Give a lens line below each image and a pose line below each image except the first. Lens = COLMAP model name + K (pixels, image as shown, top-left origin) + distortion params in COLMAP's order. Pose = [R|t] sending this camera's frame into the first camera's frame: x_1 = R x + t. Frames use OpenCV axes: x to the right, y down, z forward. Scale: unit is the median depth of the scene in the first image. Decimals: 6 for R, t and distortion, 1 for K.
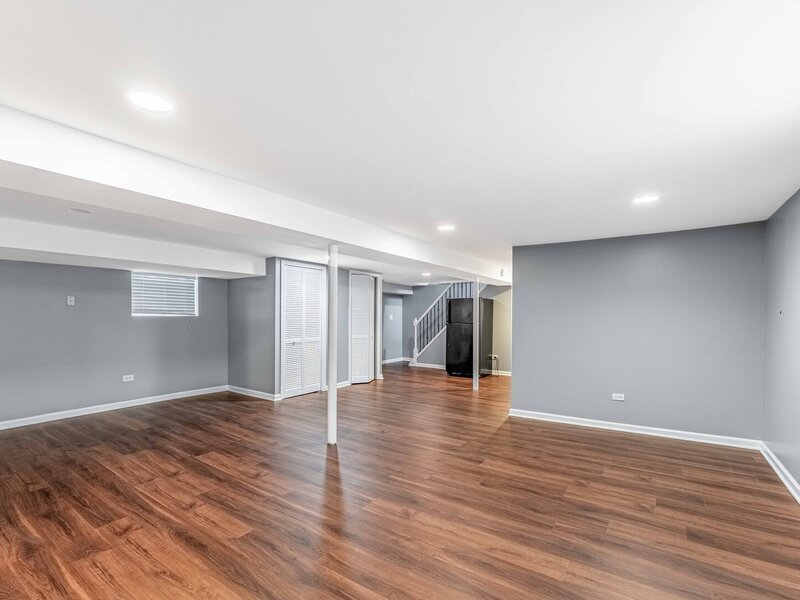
lens RADIAL K [[372.4, 0, 394.5], [0, 372.4, 312.3], [0, 0, 1]] dist [0.000540, -0.000074]
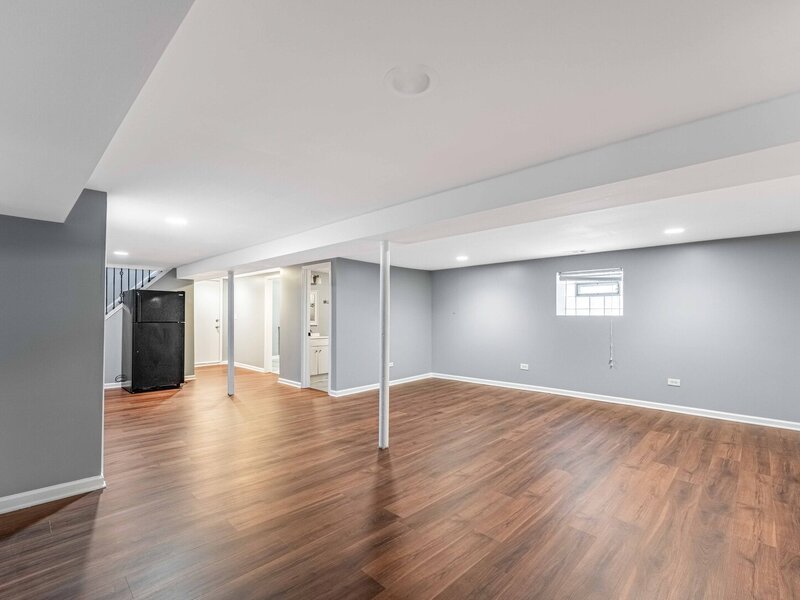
lens RADIAL K [[372.4, 0, 394.5], [0, 372.4, 312.3], [0, 0, 1]] dist [0.000540, -0.000074]
pose [[0.155853, 0.008368, 0.987745, -1.416685], [-0.020525, 0.999776, -0.005231, 0.014555], [-0.987567, -0.019458, 0.155990, 1.062375]]
